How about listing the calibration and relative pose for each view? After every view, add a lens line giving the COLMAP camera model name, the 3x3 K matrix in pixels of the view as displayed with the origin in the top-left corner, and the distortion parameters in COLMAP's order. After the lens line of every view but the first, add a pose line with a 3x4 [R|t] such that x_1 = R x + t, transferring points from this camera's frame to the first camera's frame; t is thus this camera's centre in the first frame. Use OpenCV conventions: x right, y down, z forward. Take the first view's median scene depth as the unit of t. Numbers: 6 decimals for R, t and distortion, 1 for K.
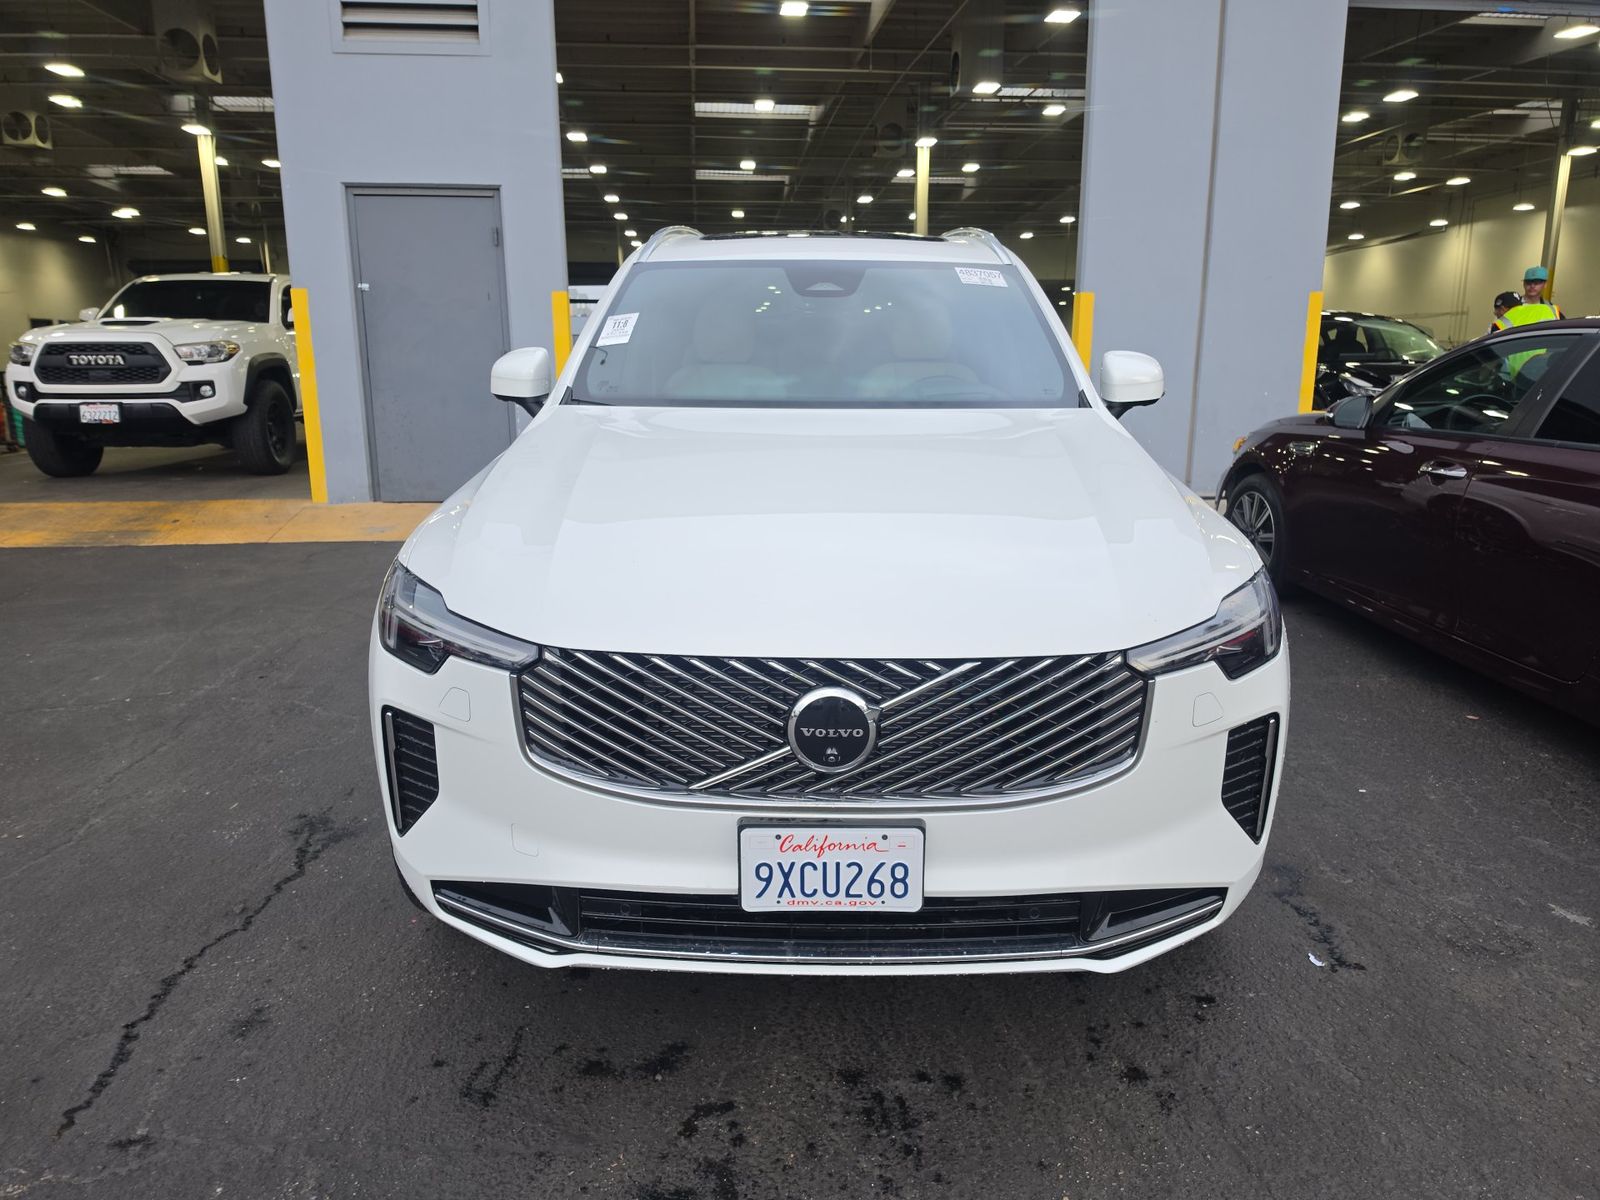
lens RADIAL K [[1132.8, 0, 779.1], [0, 1132.8, 600.9], [0, 0, 1]] dist [-0.004569, -0.001870]
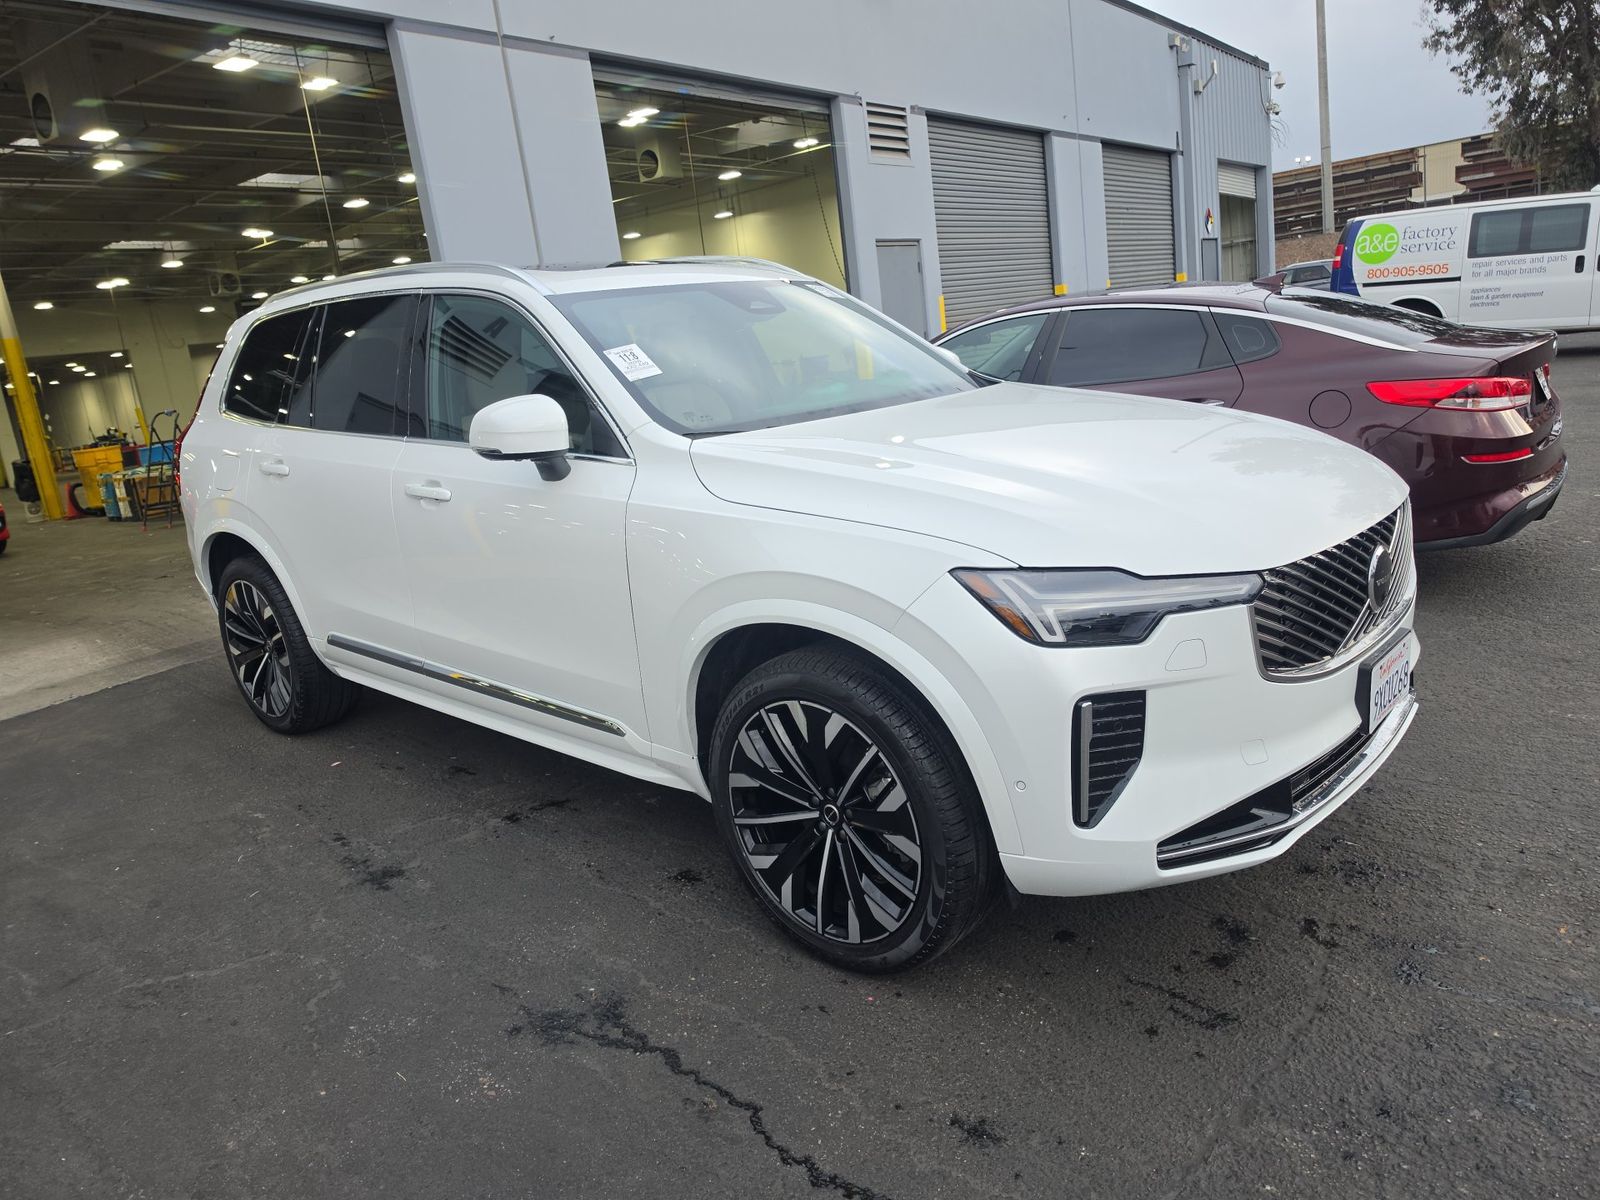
lens RADIAL K [[1132.8, 0, 779.1], [0, 1132.8, 600.9], [0, 0, 1]] dist [-0.004569, -0.001870]
pose [[0.669378, -0.249405, 0.699807, -1.161022], [0.285843, 0.955913, 0.067265, -0.128573], [-0.685731, 0.155009, 0.711158, 0.452375]]
